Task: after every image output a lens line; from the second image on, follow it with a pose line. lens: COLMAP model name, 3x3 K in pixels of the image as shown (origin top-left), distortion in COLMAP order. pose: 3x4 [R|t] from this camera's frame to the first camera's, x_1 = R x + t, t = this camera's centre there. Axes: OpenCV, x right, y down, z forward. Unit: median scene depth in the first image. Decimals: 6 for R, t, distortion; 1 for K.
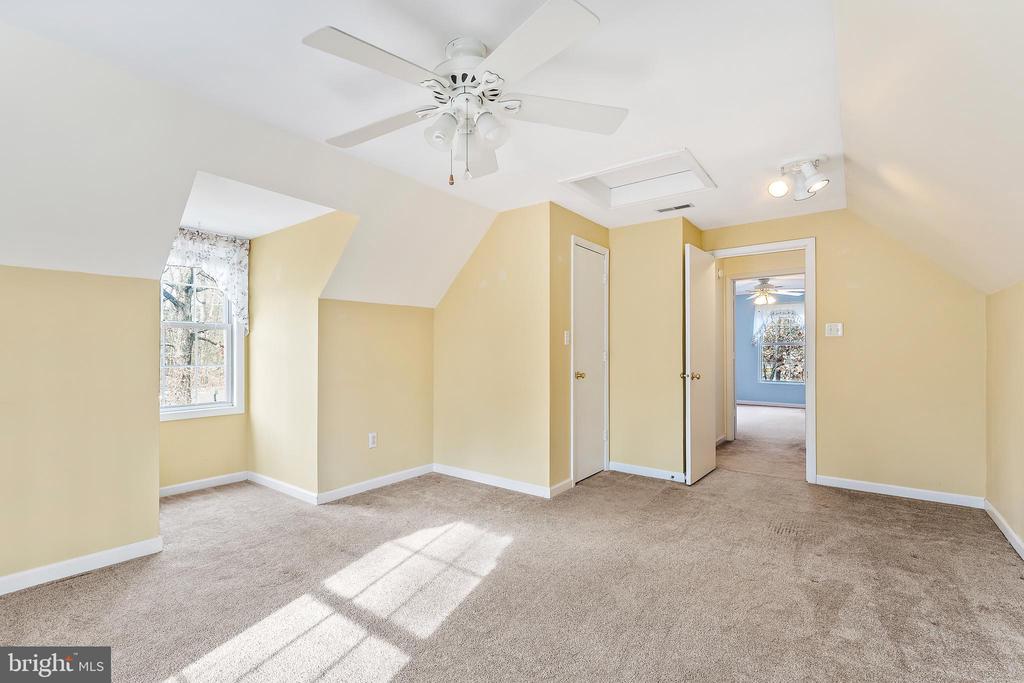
lens RADIAL K [[433.4, 0, 512.0], [0, 433.4, 336.1], [0, 0, 1]] dist [0.000951, -0.000038]
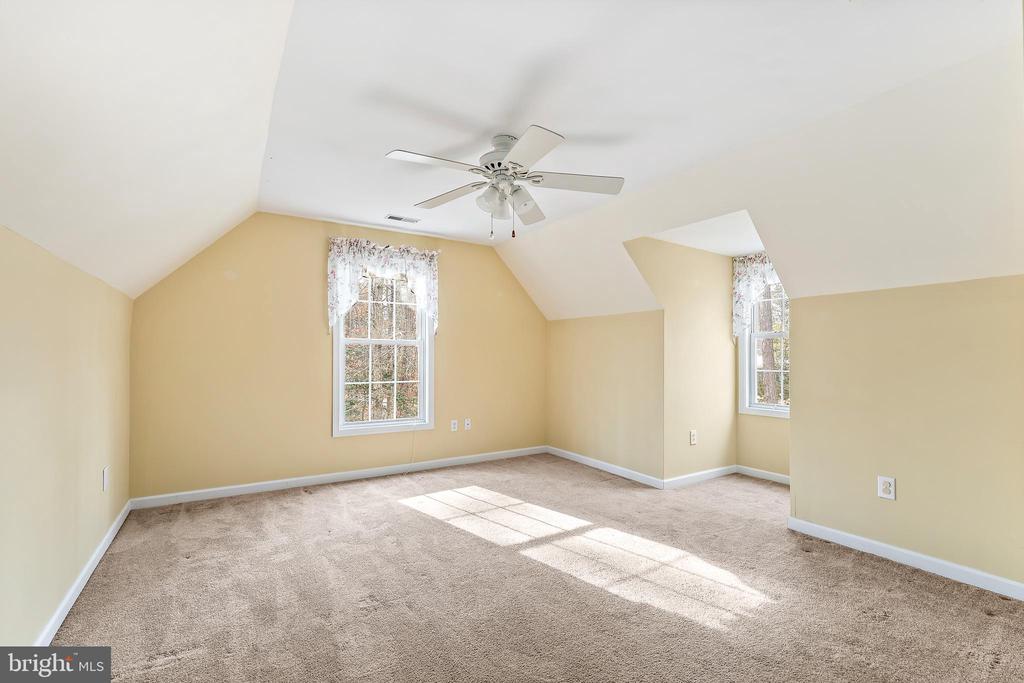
lens RADIAL K [[452.2, 0, 512.0], [0, 452.2, 341.5], [0, 0, 1]] dist [-0.000372, 0.000040]
pose [[-0.320072, -0.040872, -0.946511, 0.877594], [0.010946, 0.998843, -0.046833, 0.052123], [0.947330, -0.025351, -0.319255, 1.037573]]
